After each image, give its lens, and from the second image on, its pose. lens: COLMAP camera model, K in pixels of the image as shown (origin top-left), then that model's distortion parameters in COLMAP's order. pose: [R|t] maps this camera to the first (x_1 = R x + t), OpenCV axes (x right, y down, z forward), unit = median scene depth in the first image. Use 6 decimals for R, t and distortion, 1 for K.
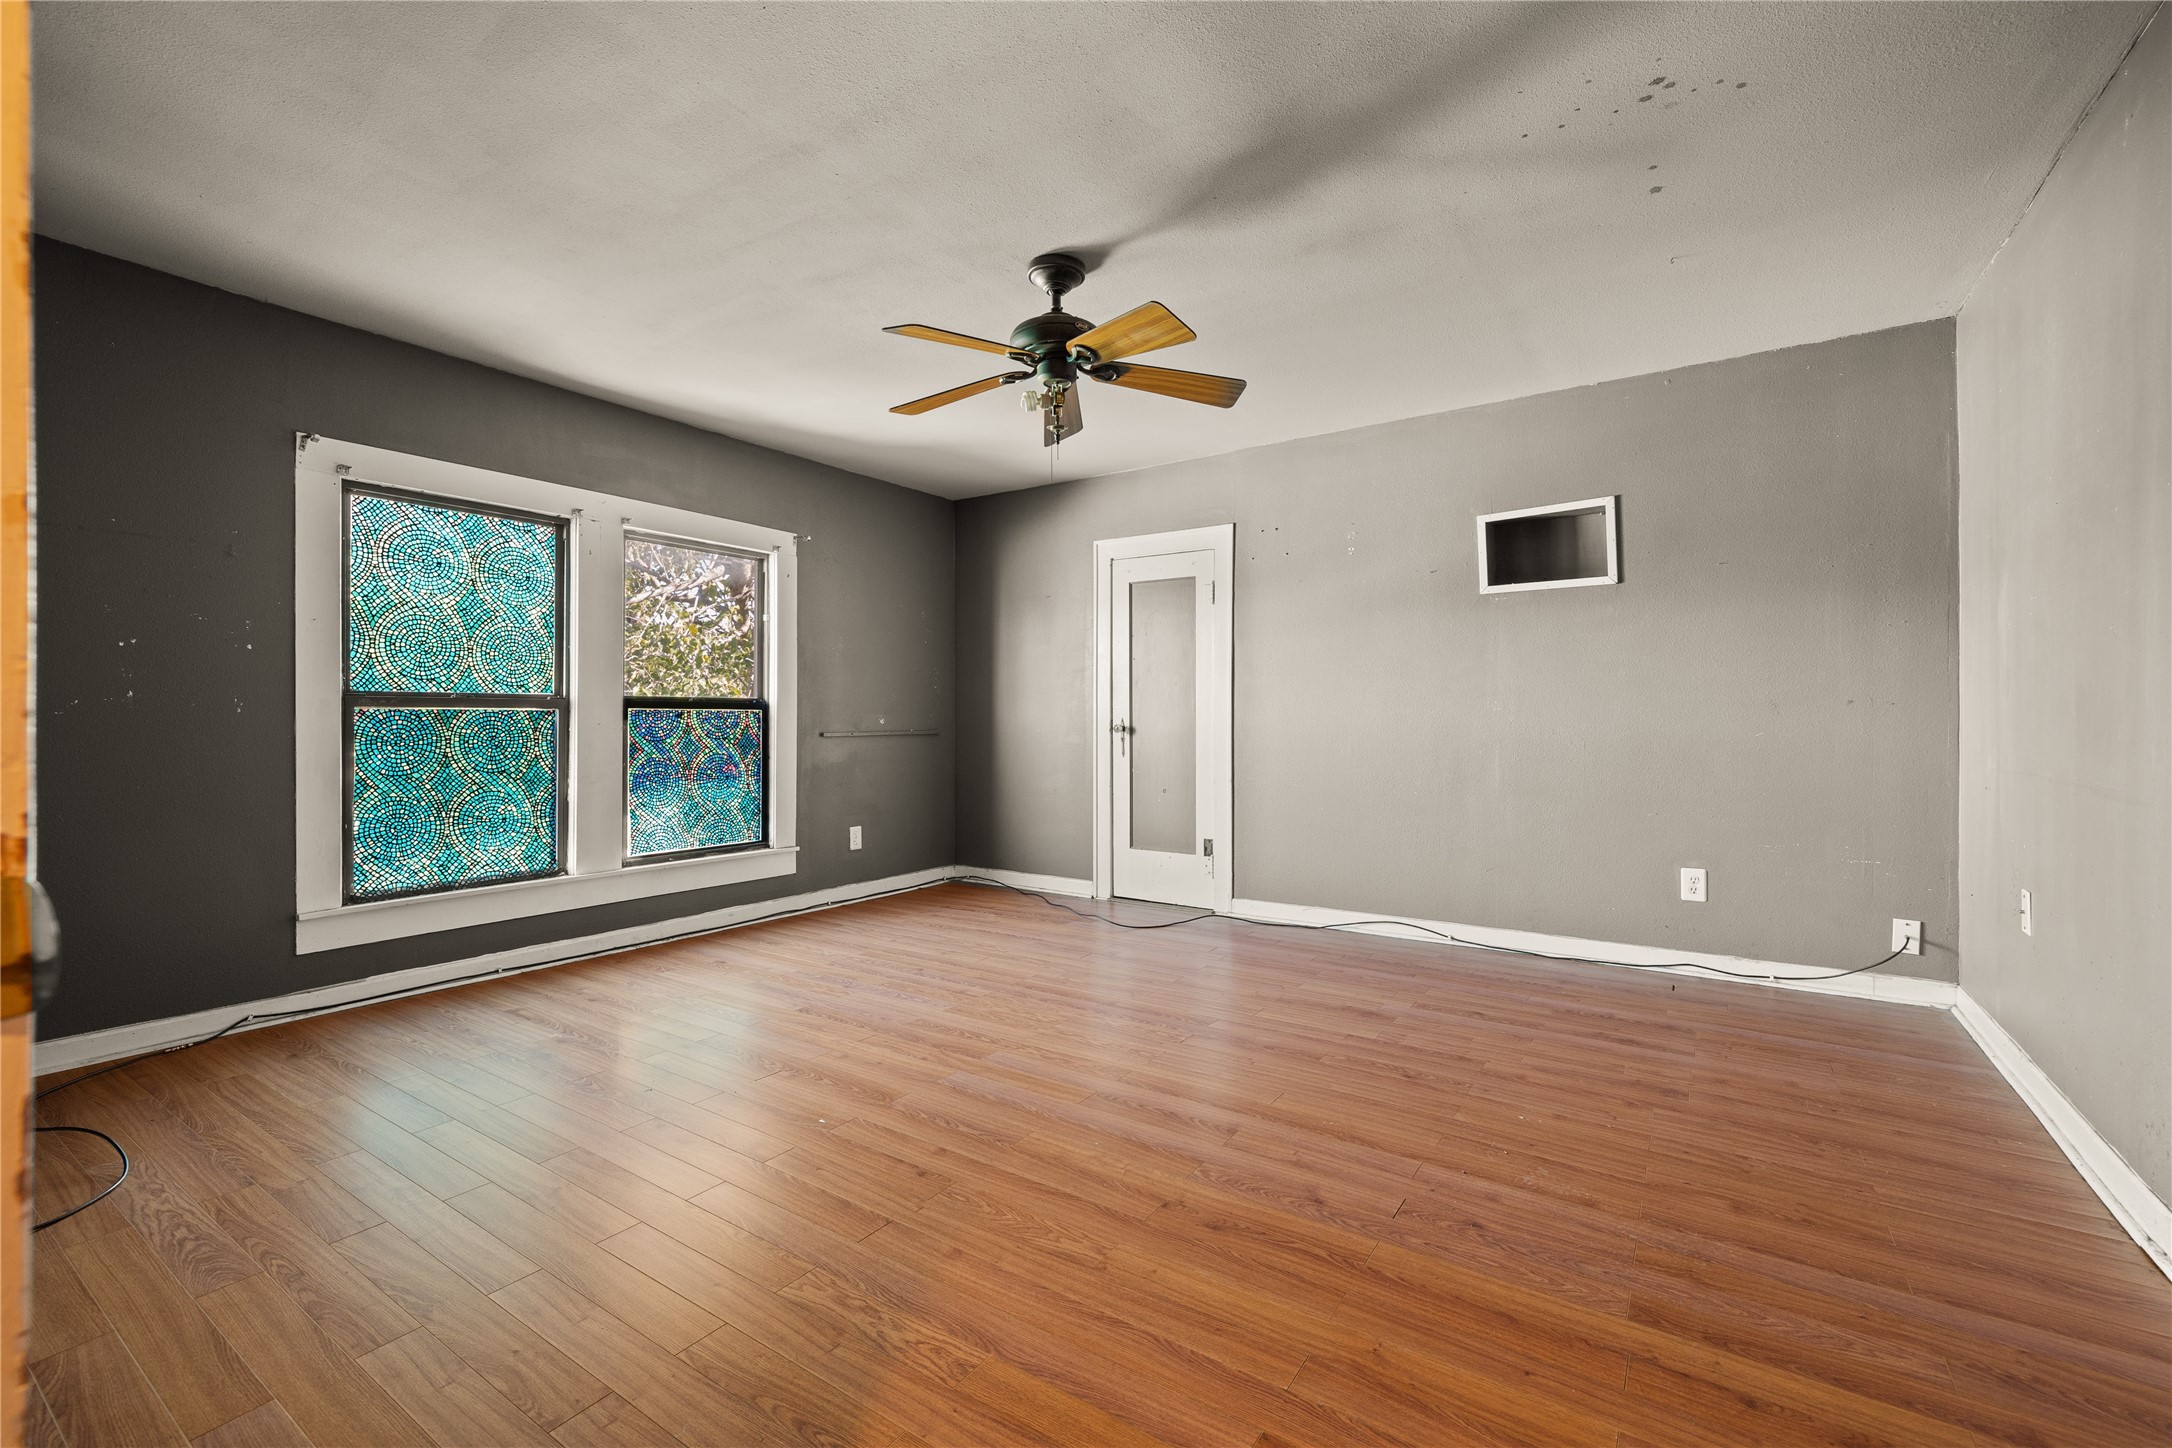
lens RADIAL K [[937.1, 0, 1081.7], [0, 937.1, 719.8], [0, 0, 1]] dist [0.001938, -0.000996]
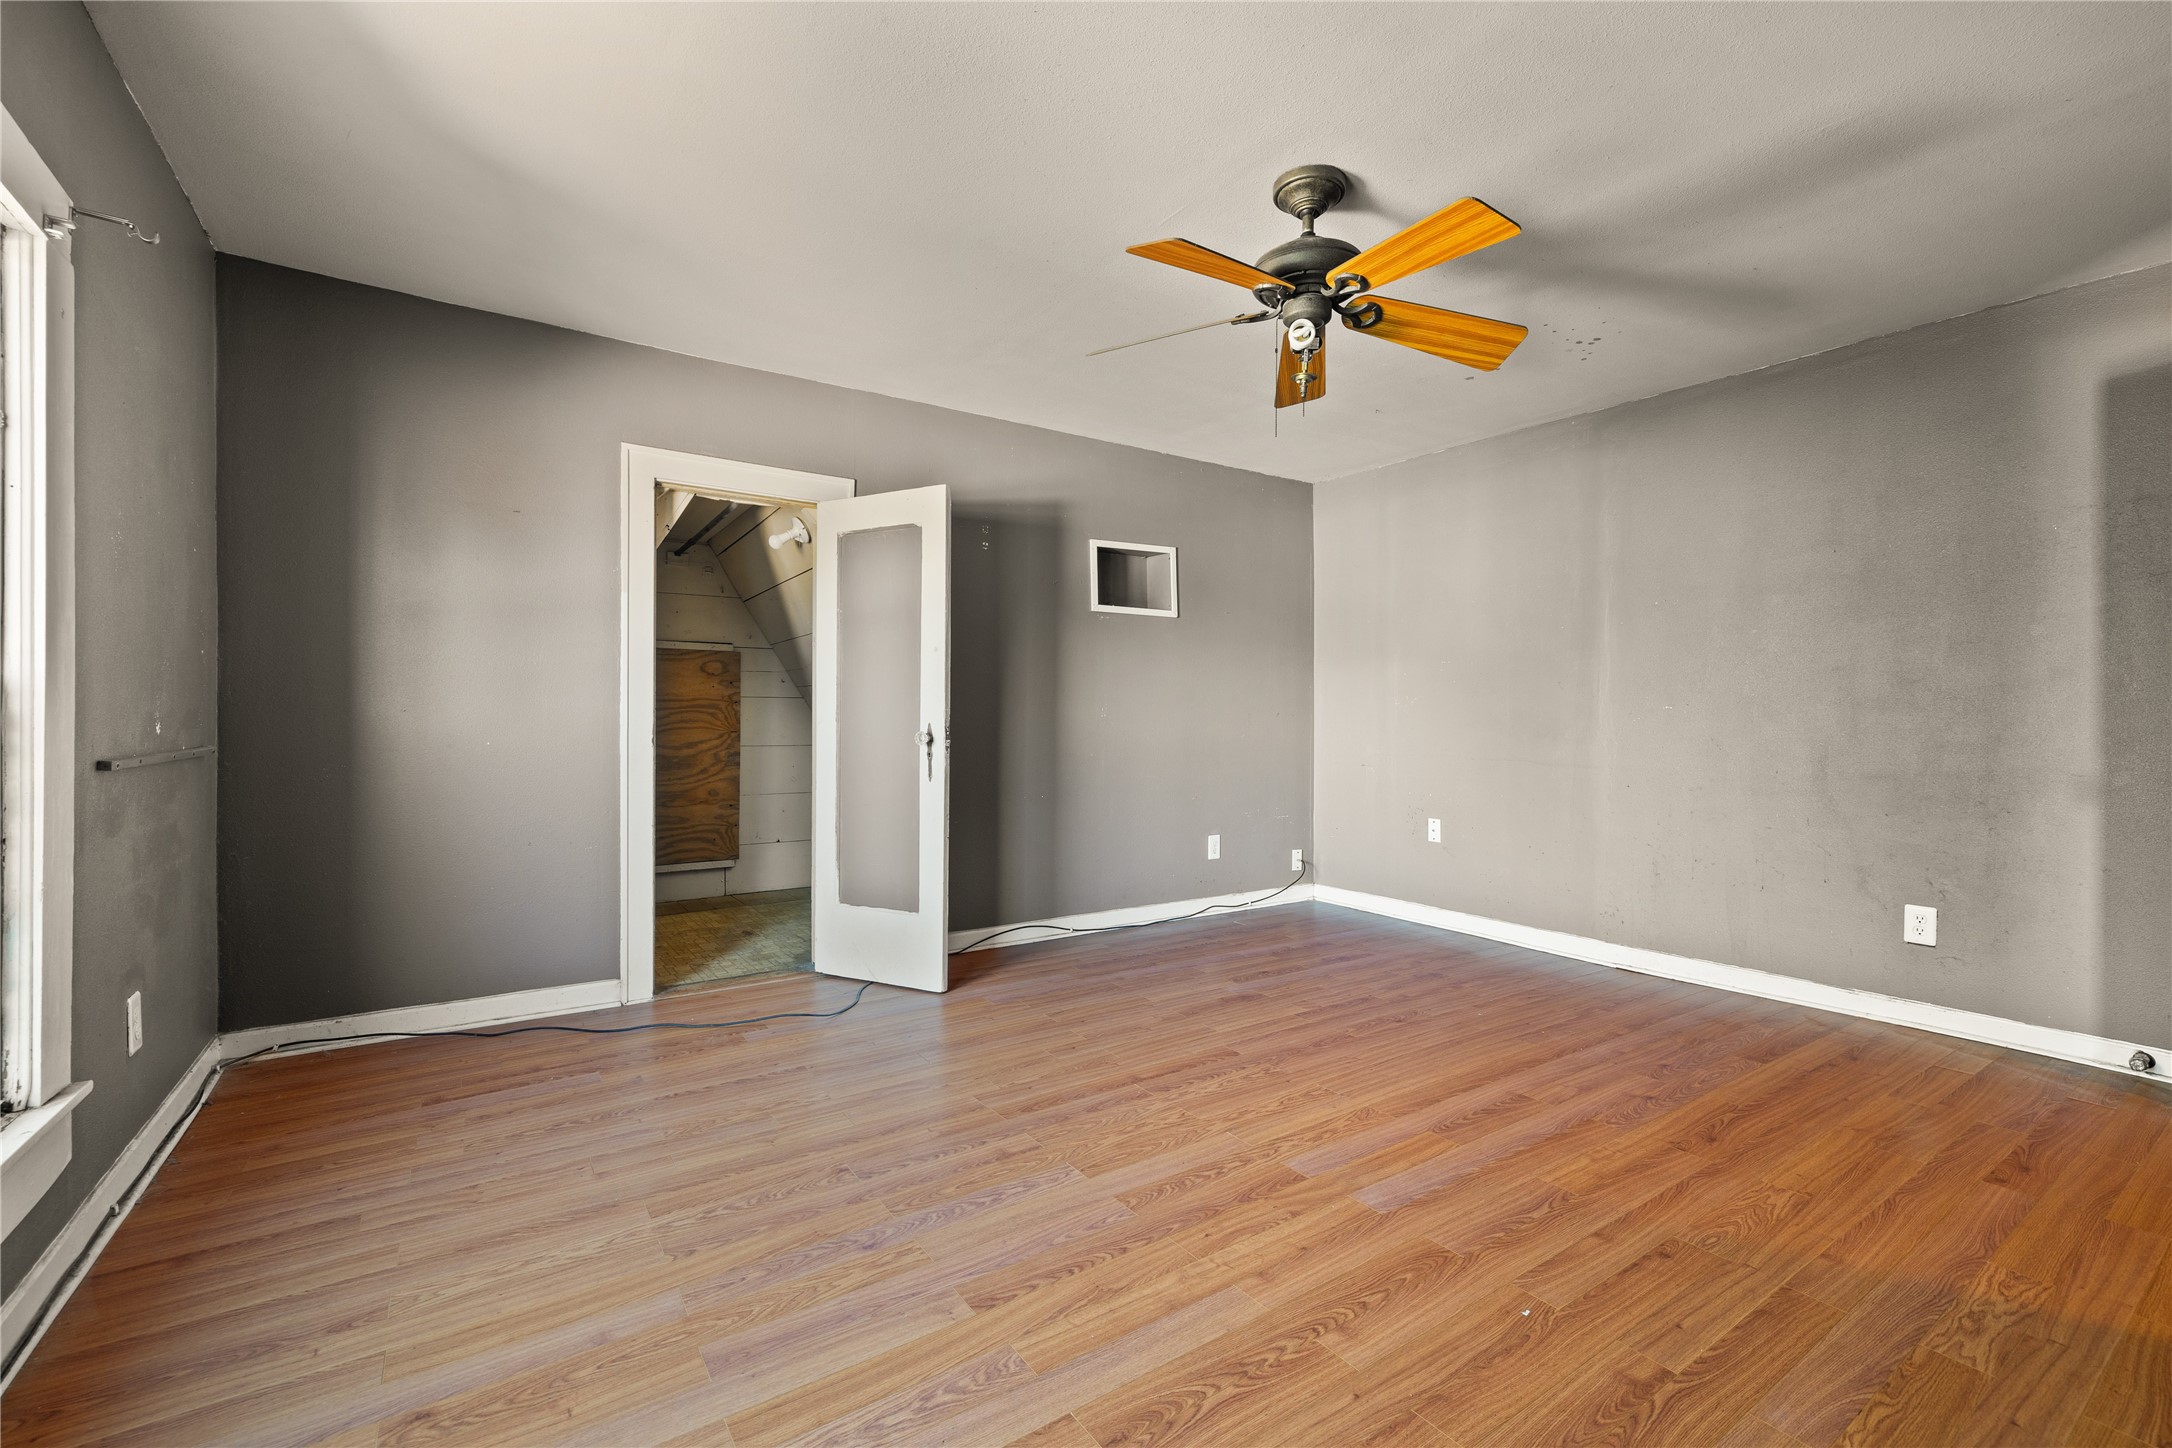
lens RADIAL K [[937.1, 0, 1090.5], [0, 937.1, 728.3], [0, 0, 1]] dist [0.001938, -0.000996]
pose [[0.345863, -0.004330, 0.938275, -0.879229], [-0.005781, 0.999961, 0.006746, -0.005775], [-0.938267, -0.007757, 0.345824, 0.903969]]
